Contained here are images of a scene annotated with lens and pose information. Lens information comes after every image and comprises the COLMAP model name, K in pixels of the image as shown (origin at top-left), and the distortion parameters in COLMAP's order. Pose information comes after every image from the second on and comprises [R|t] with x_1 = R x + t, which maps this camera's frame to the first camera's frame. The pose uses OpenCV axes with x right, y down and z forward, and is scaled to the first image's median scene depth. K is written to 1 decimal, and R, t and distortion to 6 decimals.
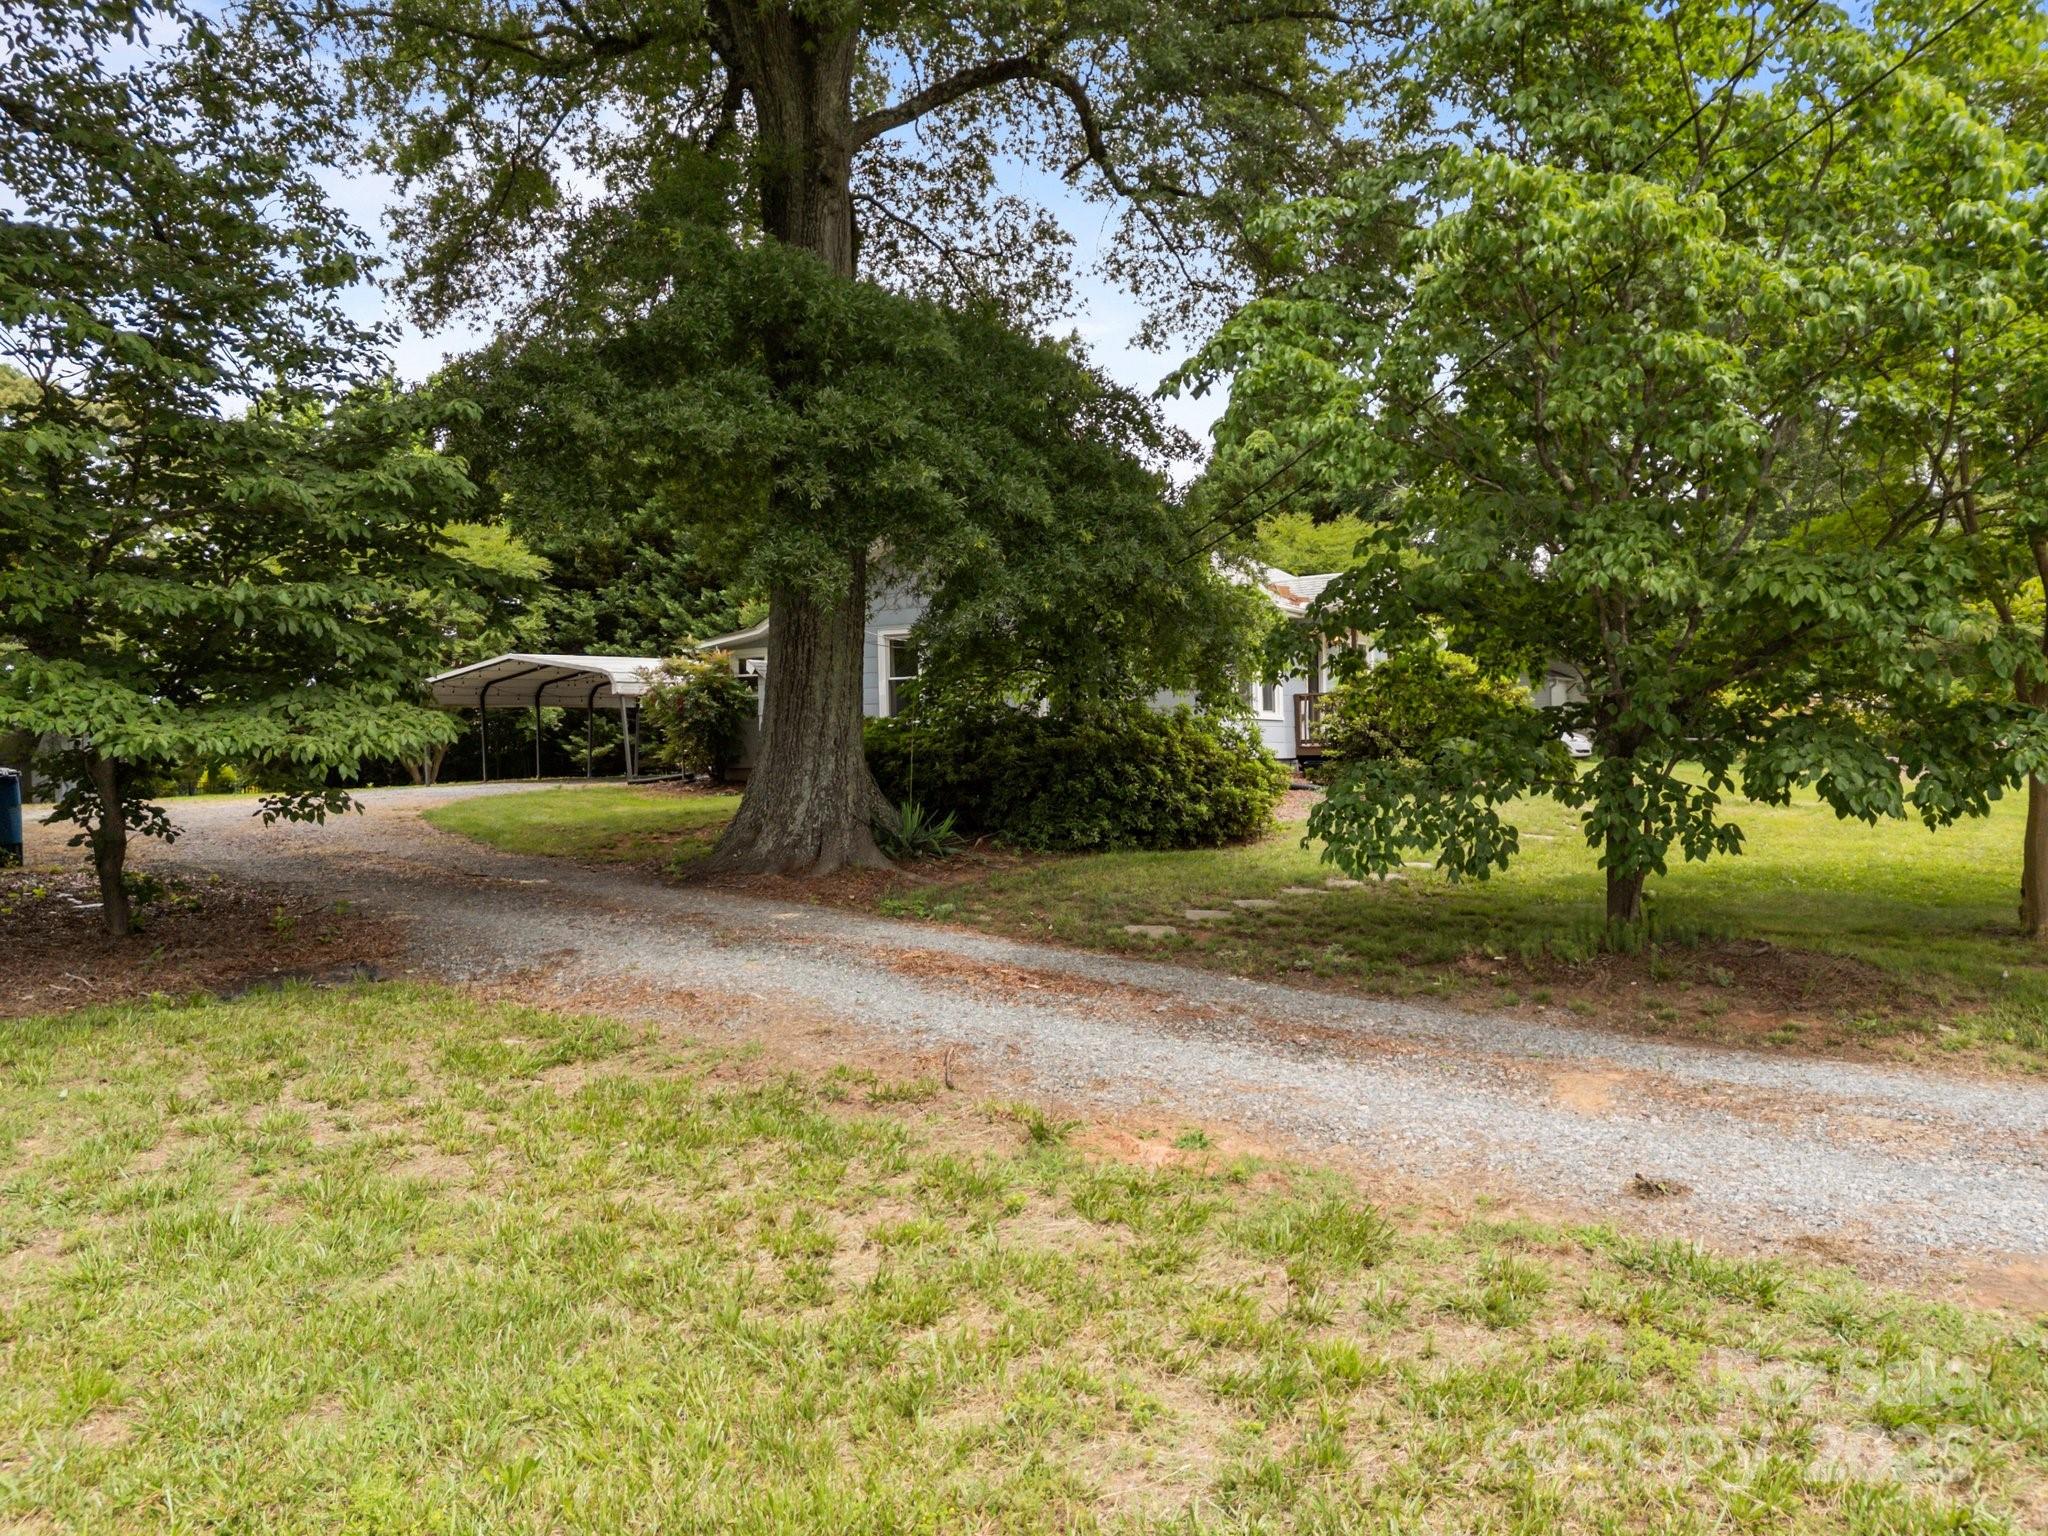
lens RADIAL K [[1425.7, 0, 1032.3], [0, 1425.7, 766.4], [0, 0, 1]] dist [0.004340, 0.000937]
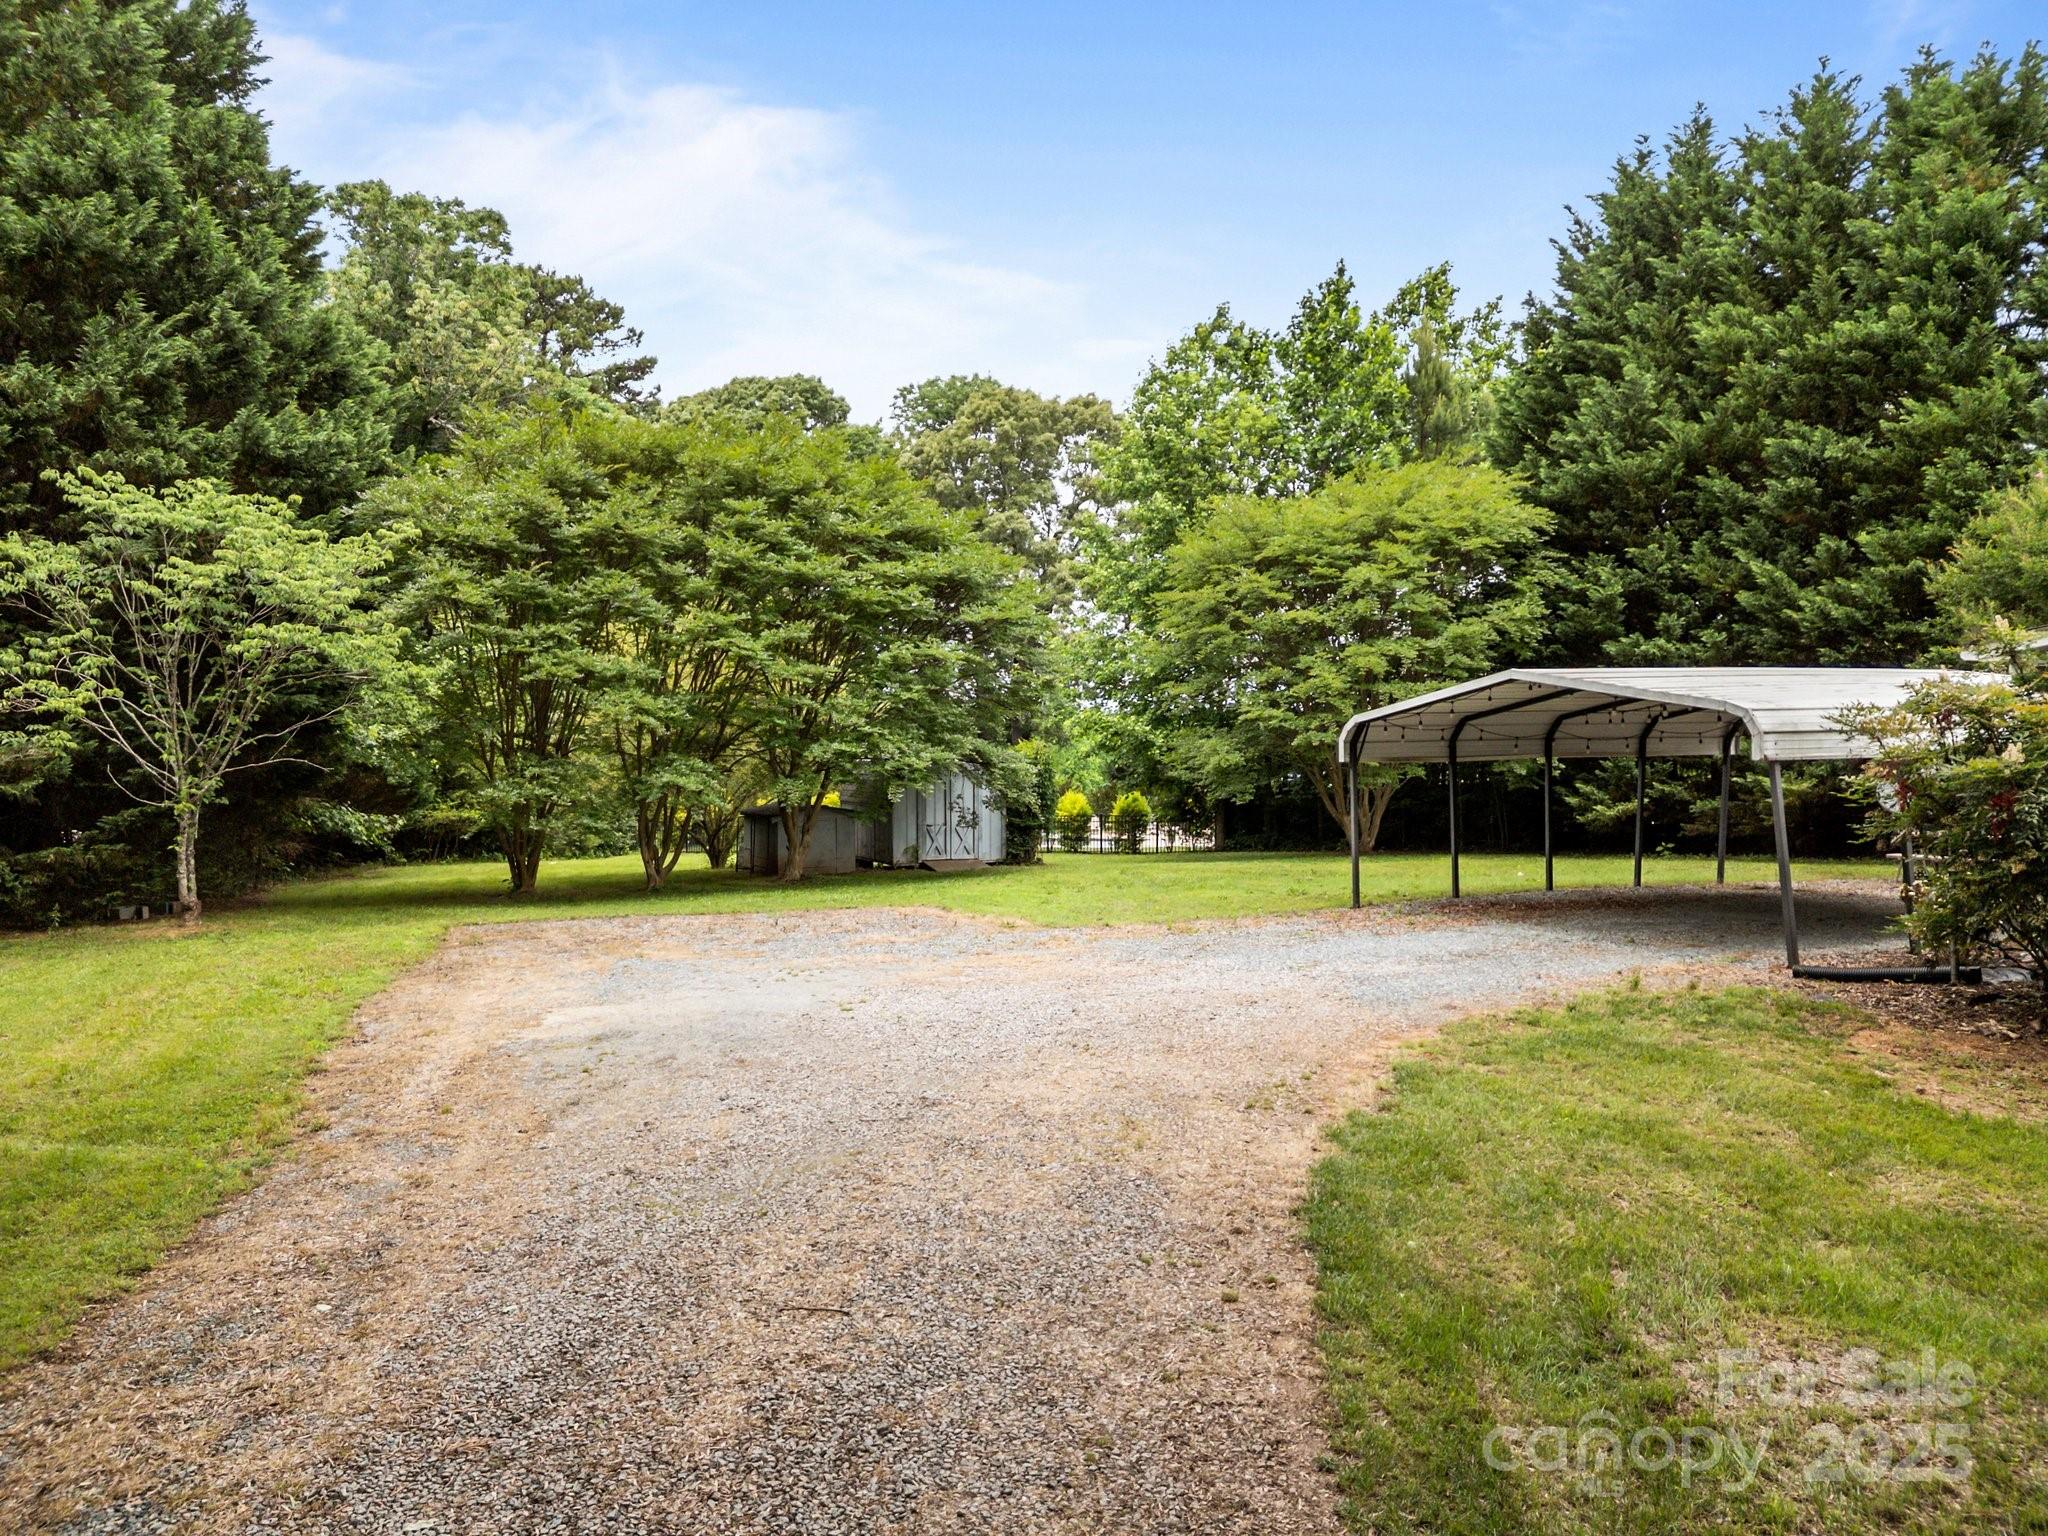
lens RADIAL K [[1425.7, 0, 1032.3], [0, 1425.7, 766.4], [0, 0, 1]] dist [0.004340, 0.000937]
pose [[0.791759, 0.021110, -0.610468, -0.128433], [-0.020558, 0.999757, 0.007908, -0.029245], [0.610487, 0.006288, 0.792001, 0.348303]]
